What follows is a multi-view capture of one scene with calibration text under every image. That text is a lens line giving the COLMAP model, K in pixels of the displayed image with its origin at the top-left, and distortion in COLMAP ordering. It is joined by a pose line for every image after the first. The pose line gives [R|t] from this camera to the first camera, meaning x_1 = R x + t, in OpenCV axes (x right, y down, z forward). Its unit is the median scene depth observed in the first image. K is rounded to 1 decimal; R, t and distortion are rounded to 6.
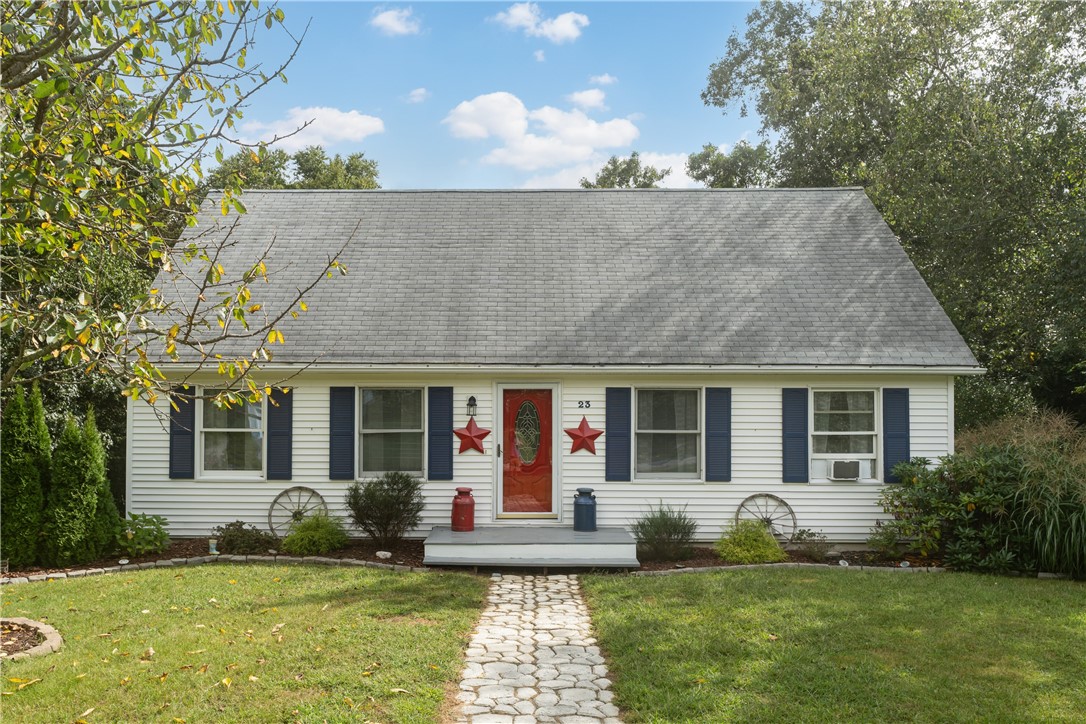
lens RADIAL K [[722.5, 0, 526.3], [0, 722.5, 421.5], [0, 0, 1]] dist [-0.002189, 0.000754]
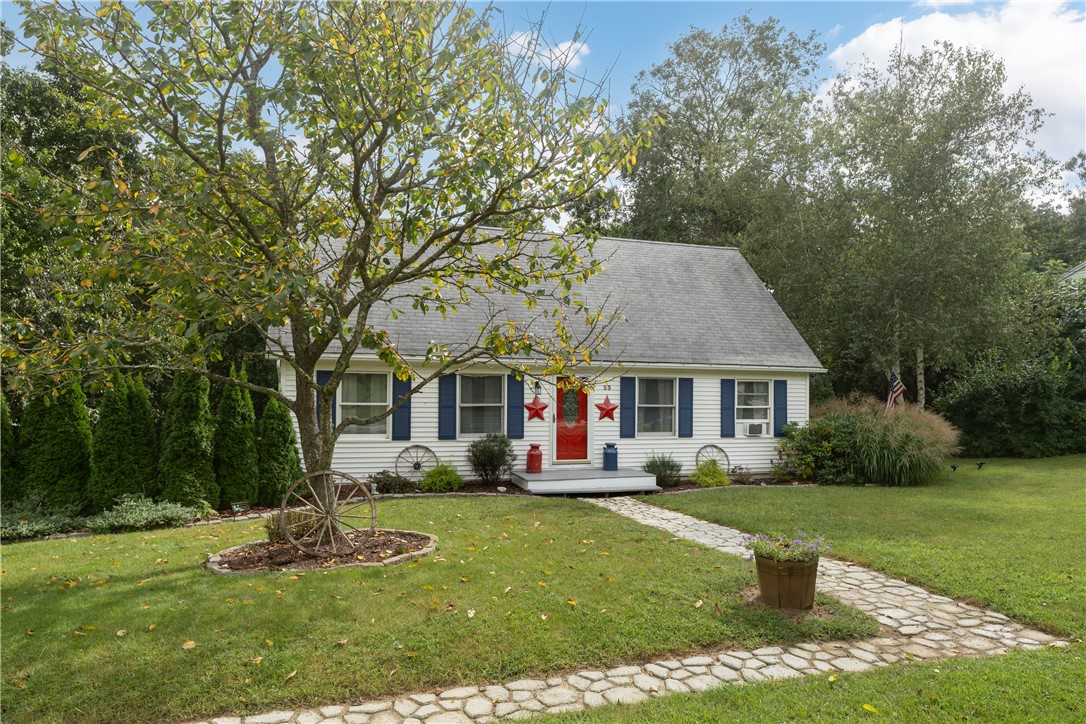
lens RADIAL K [[670.7, 0, 526.0], [0, 670.7, 388.4], [0, 0, 1]] dist [-0.001880, -0.005522]
pose [[0.950446, 0.010171, 0.310724, -0.521376], [-0.007196, 0.999917, -0.010720, -0.005678], [-0.310808, 0.007953, 0.950440, -0.283916]]
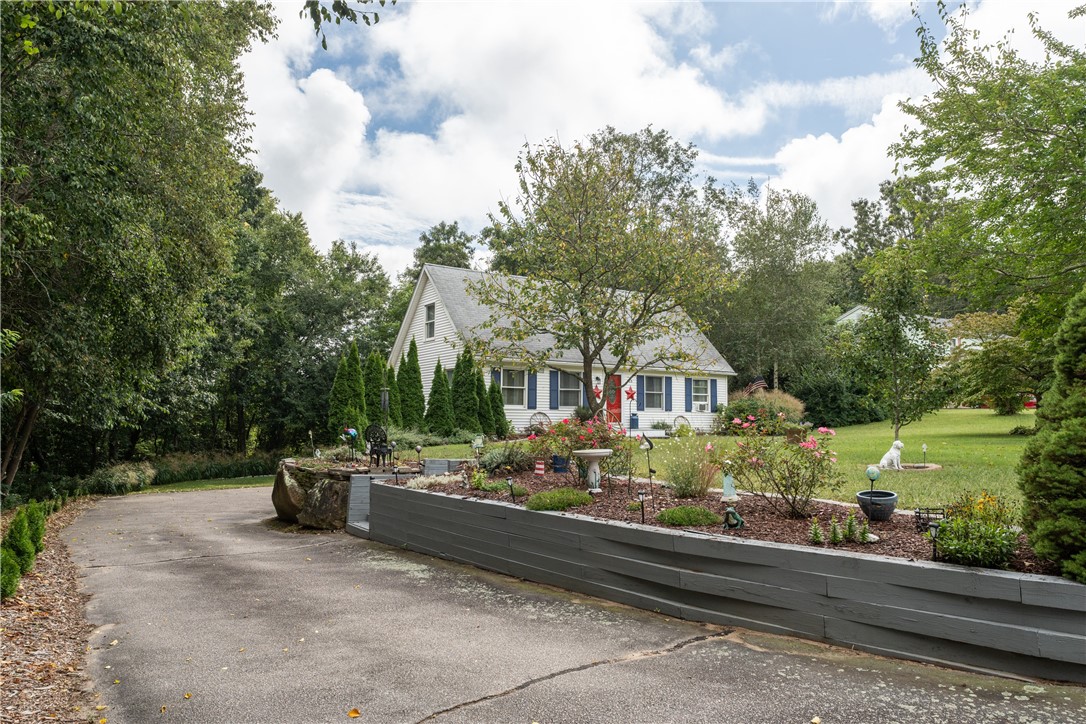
lens RADIAL K [[725.9, 0, 536.6], [0, 725.9, 355.3], [0, 0, 1]] dist [0.002002, 0.000189]
pose [[0.821393, 0.052604, 0.567932, -1.708687], [-0.004740, 0.996333, -0.085428, 0.109642], [-0.570343, 0.067478, 0.818630, -0.970853]]
